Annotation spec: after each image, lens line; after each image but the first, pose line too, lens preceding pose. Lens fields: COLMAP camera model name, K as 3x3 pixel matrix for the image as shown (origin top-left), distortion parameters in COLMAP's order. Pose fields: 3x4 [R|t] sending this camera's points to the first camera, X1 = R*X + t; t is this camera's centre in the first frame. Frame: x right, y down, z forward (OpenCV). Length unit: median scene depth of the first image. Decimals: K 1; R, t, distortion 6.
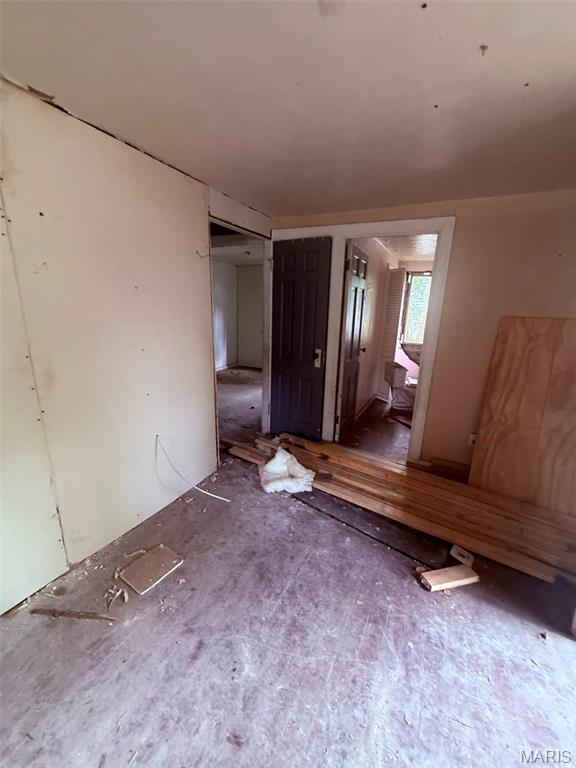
lens RADIAL K [[306.8, 0, 289.1], [0, 306.8, 384.4], [0, 0, 1]] dist [-0.002429, 0.000485]
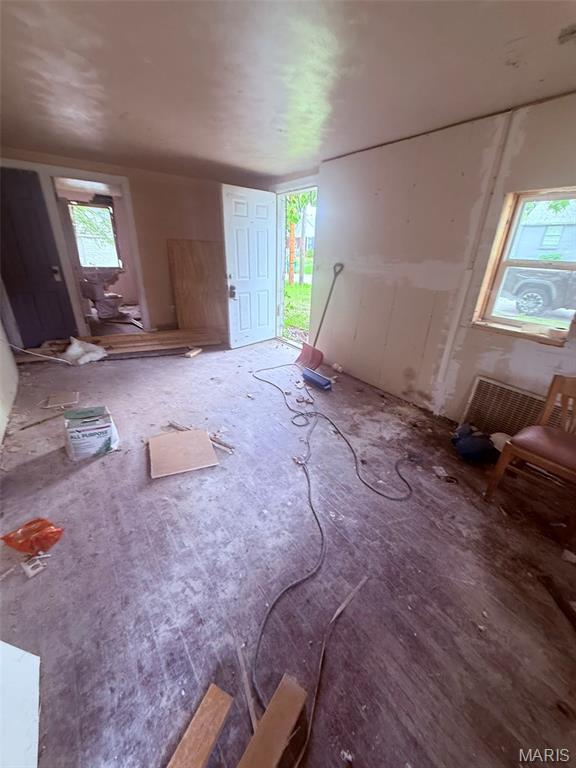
lens RADIAL K [[306.8, 0, 289.0], [0, 306.8, 386.0], [0, 0, 1]] dist [-0.002429, 0.000485]
pose [[0.465096, -0.373076, 0.802808, -1.328560], [0.197290, 0.927735, 0.316834, 0.277959], [-0.862996, 0.011027, 0.505090, -0.998665]]
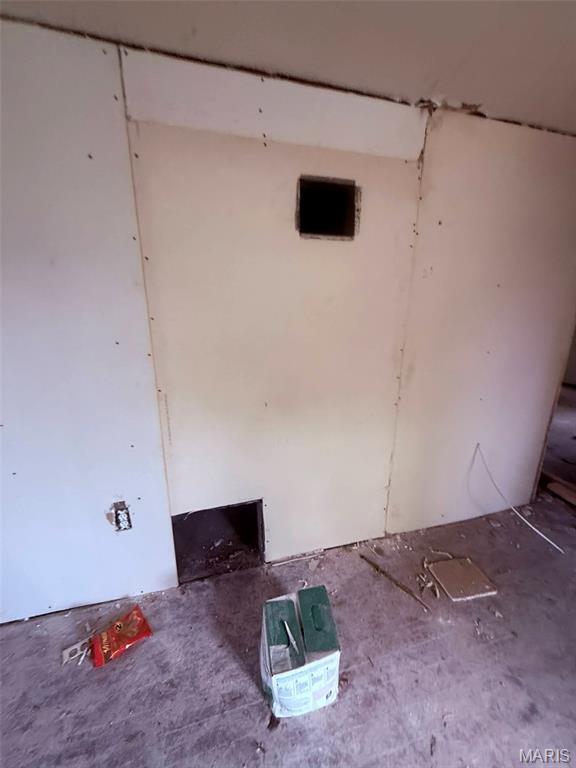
lens RADIAL K [[306.8, 0, 294.0], [0, 306.8, 386.6], [0, 0, 1]] dist [-0.002429, 0.000485]
pose [[0.686277, 0.173362, -0.706378, -0.256715], [-0.166463, 0.982839, 0.079486, 0.017520], [0.708035, 0.063037, 0.703358, -0.096835]]
